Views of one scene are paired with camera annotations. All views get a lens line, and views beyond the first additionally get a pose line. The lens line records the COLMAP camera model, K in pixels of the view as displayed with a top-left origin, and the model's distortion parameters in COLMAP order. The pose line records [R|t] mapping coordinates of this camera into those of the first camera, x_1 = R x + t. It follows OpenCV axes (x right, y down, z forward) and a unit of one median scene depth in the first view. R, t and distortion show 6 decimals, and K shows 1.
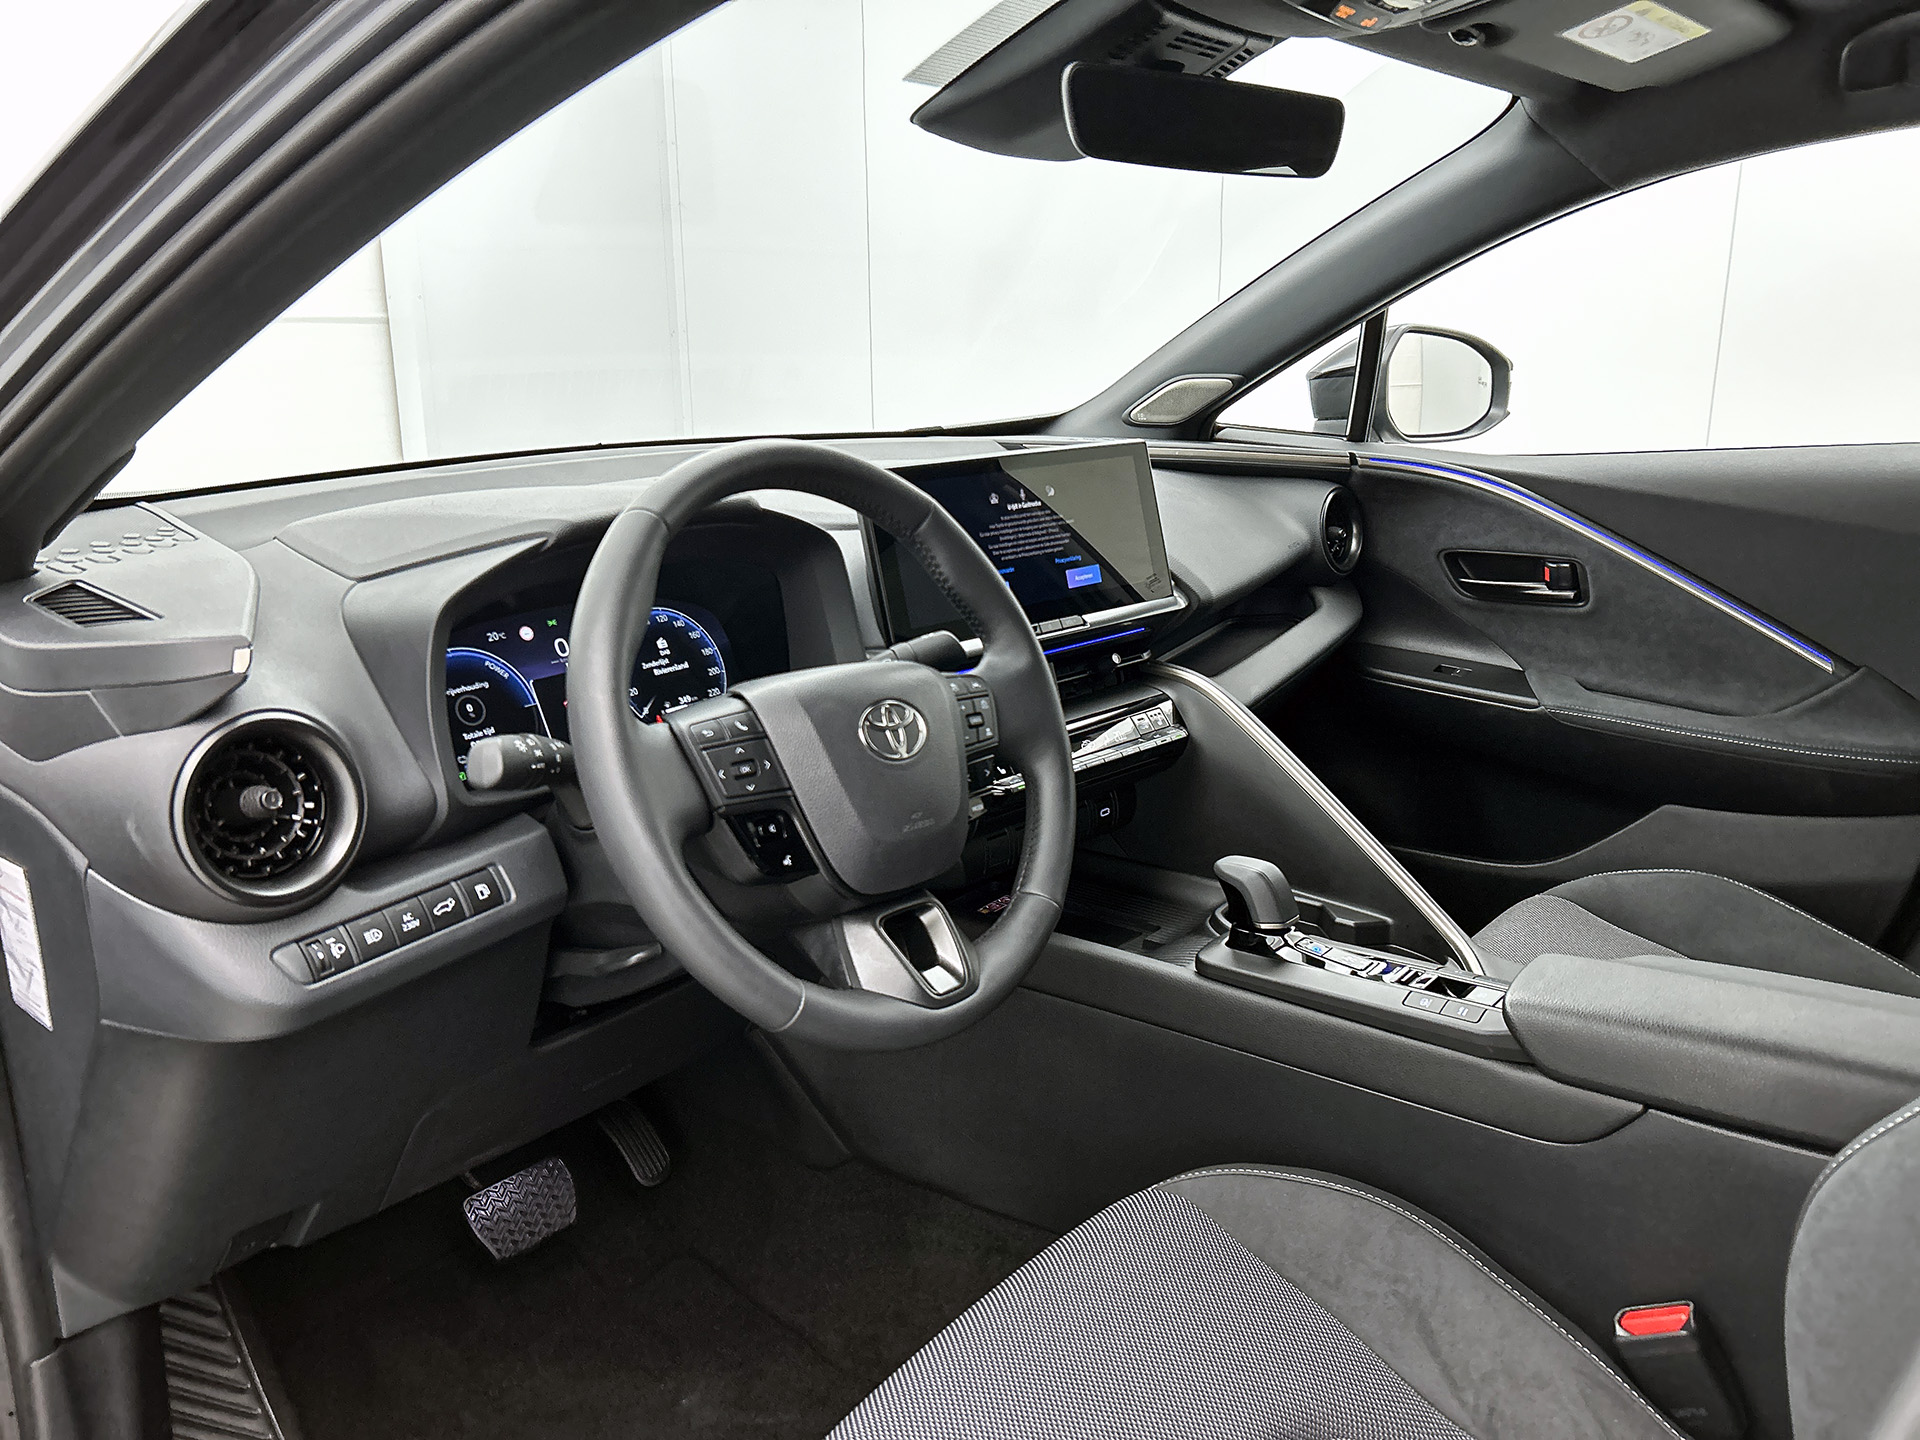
lens RADIAL K [[1456.6, 0, 978.4], [0, 1456.6, 725.9], [0, 0, 1]] dist [0.050226, -0.015805]
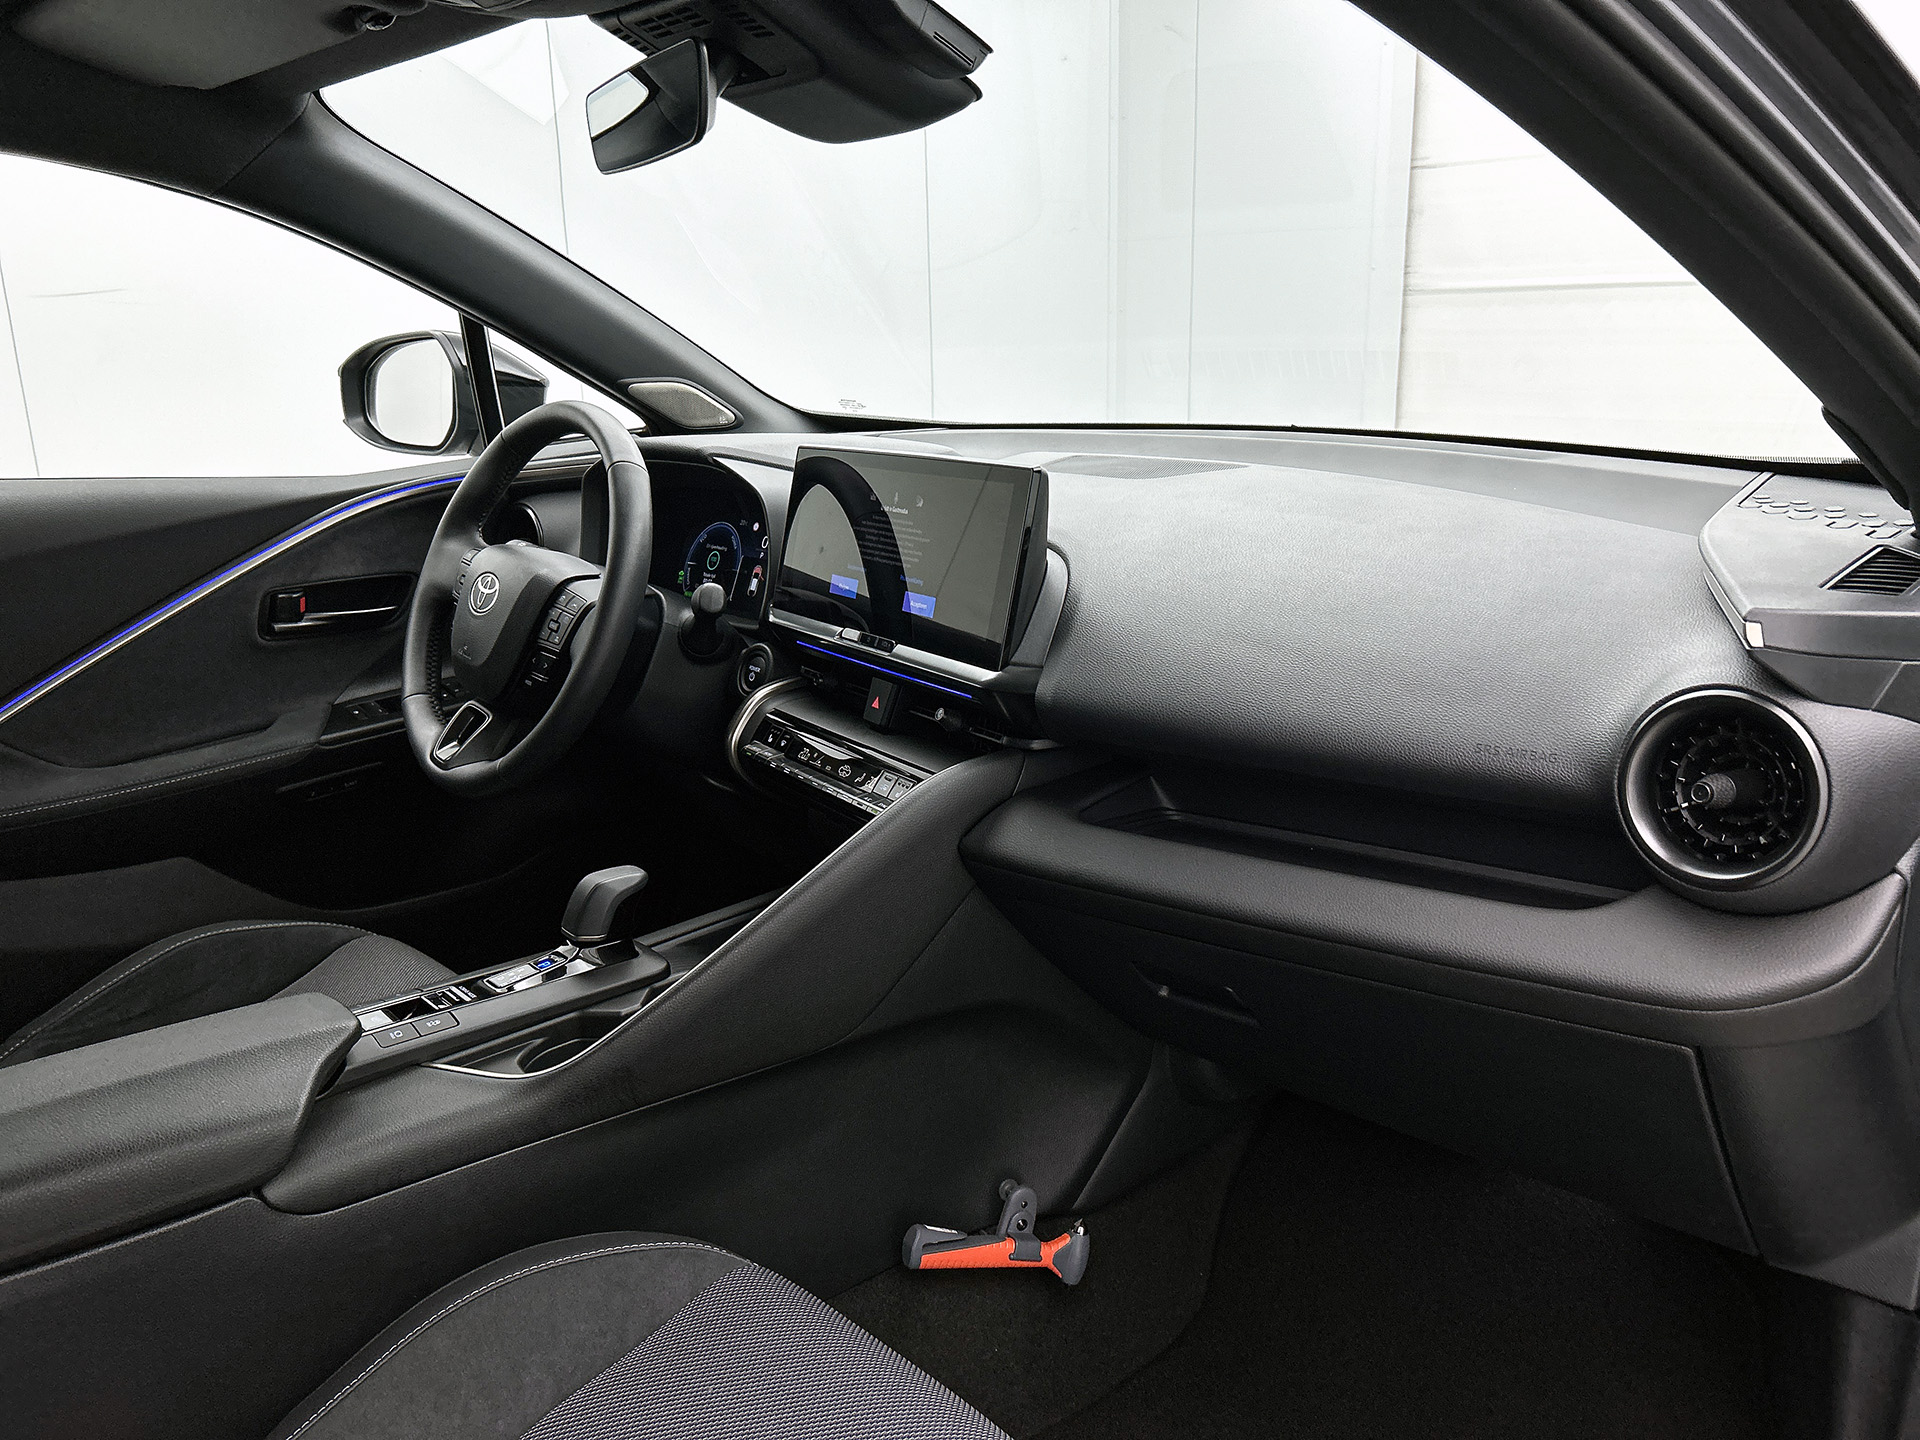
lens RADIAL K [[1456.6, 0, 966.9], [0, 1456.6, 723.8], [0, 0, 1]] dist [0.050226, -0.015805]
pose [[-0.179906, 0.272991, -0.945045, 1.055055], [-0.229371, 0.922596, 0.310172, -0.365805], [0.956568, 0.272568, -0.103364, 1.322180]]
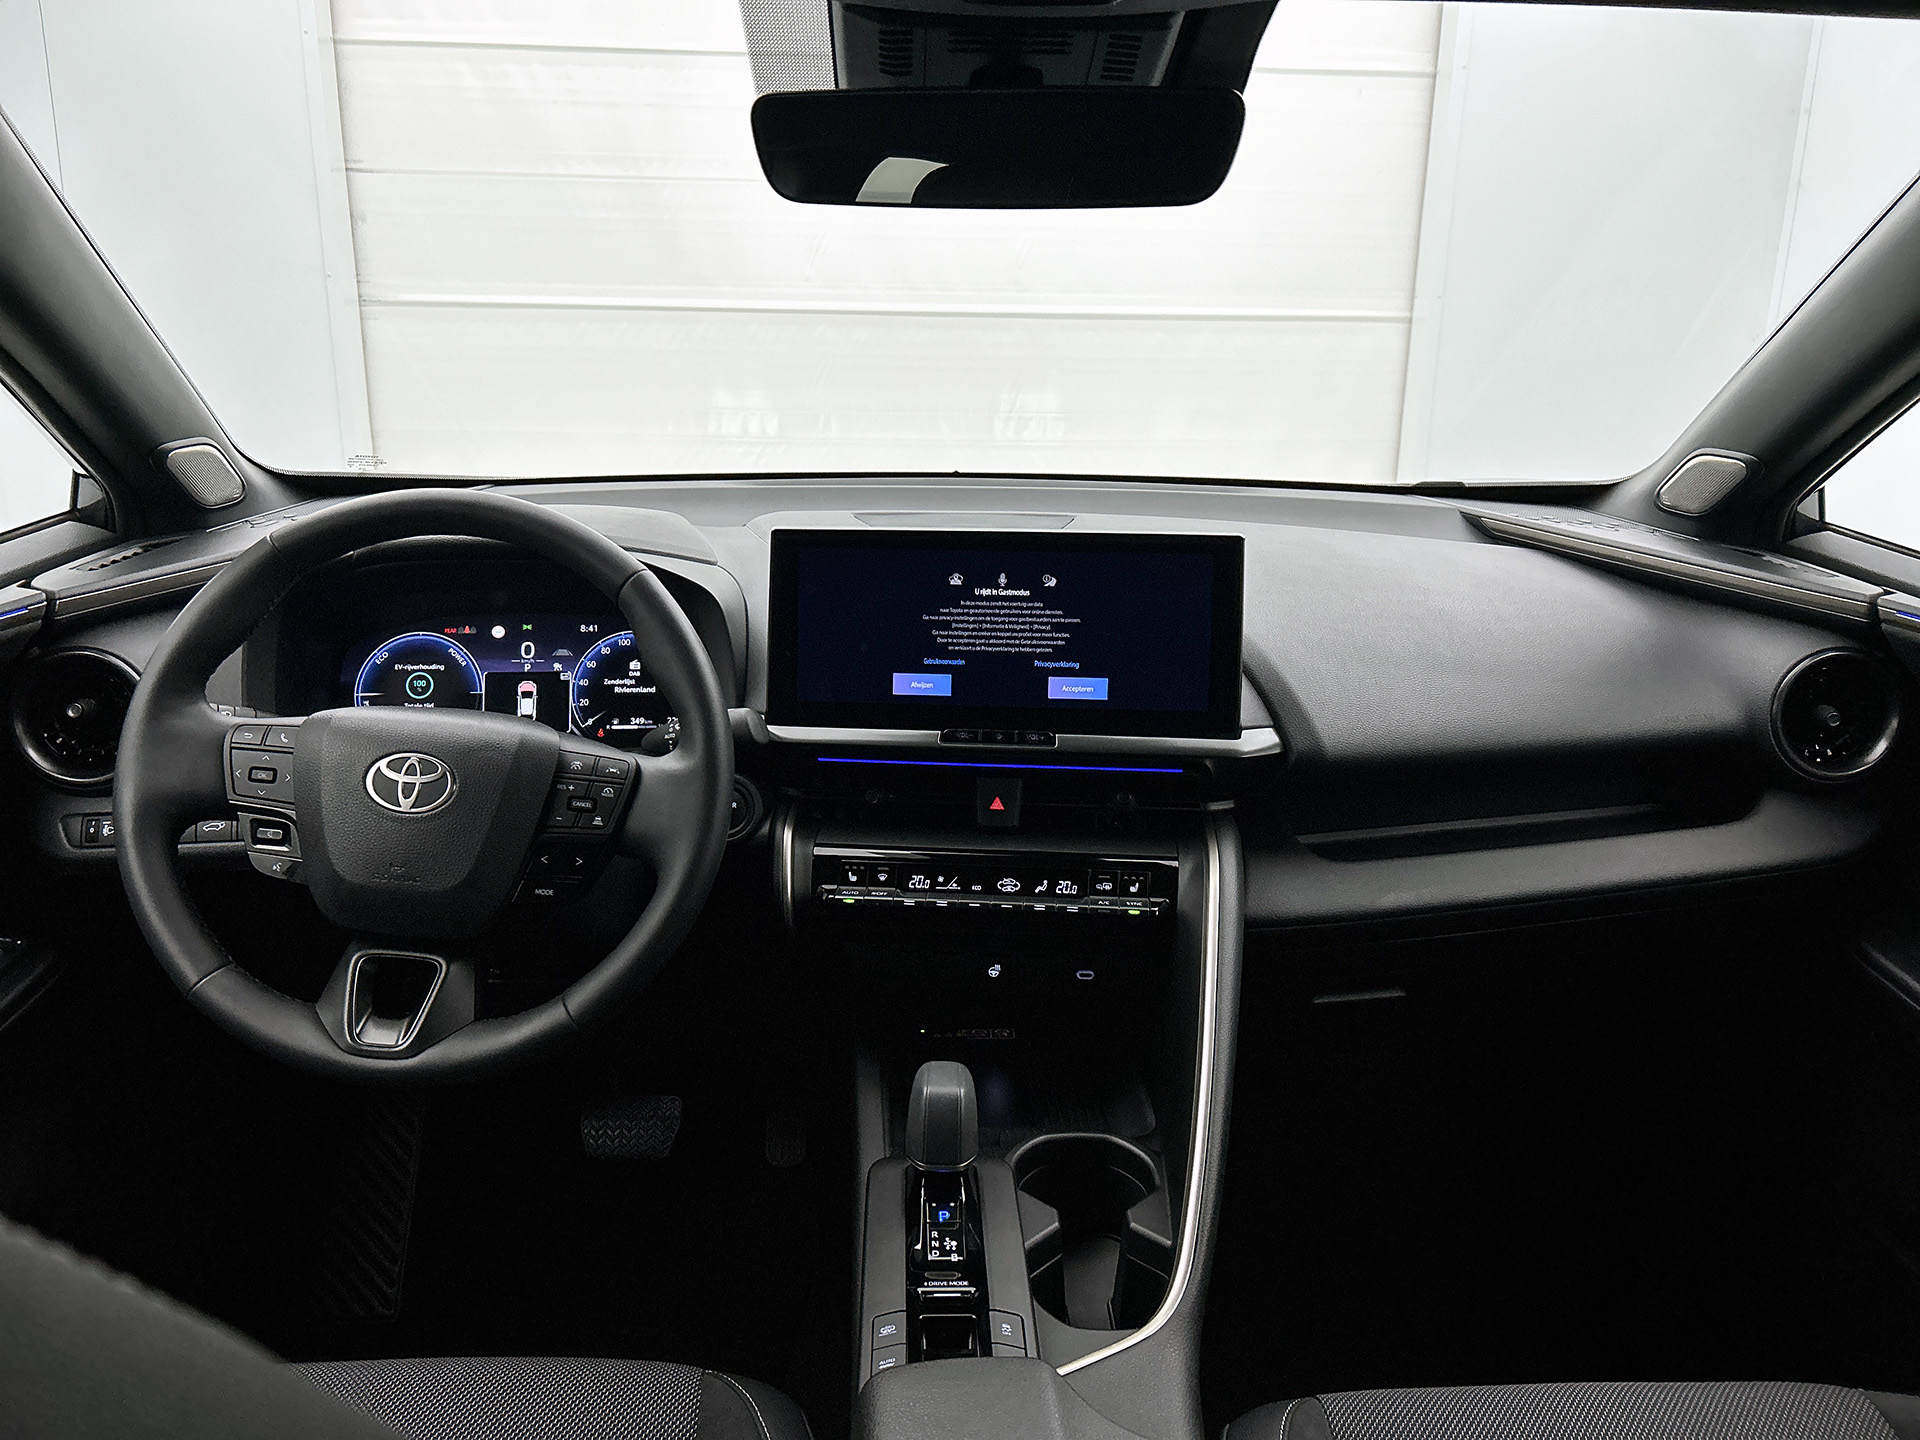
lens RADIAL K [[1456.6, 0, 956.1], [0, 1456.6, 722.4], [0, 0, 1]] dist [0.050226, -0.015805]
pose [[0.656085, 0.222354, -0.721187, 0.723487], [-0.215507, 0.971020, 0.103328, -0.177954], [0.723262, 0.087629, 0.684991, 0.443264]]
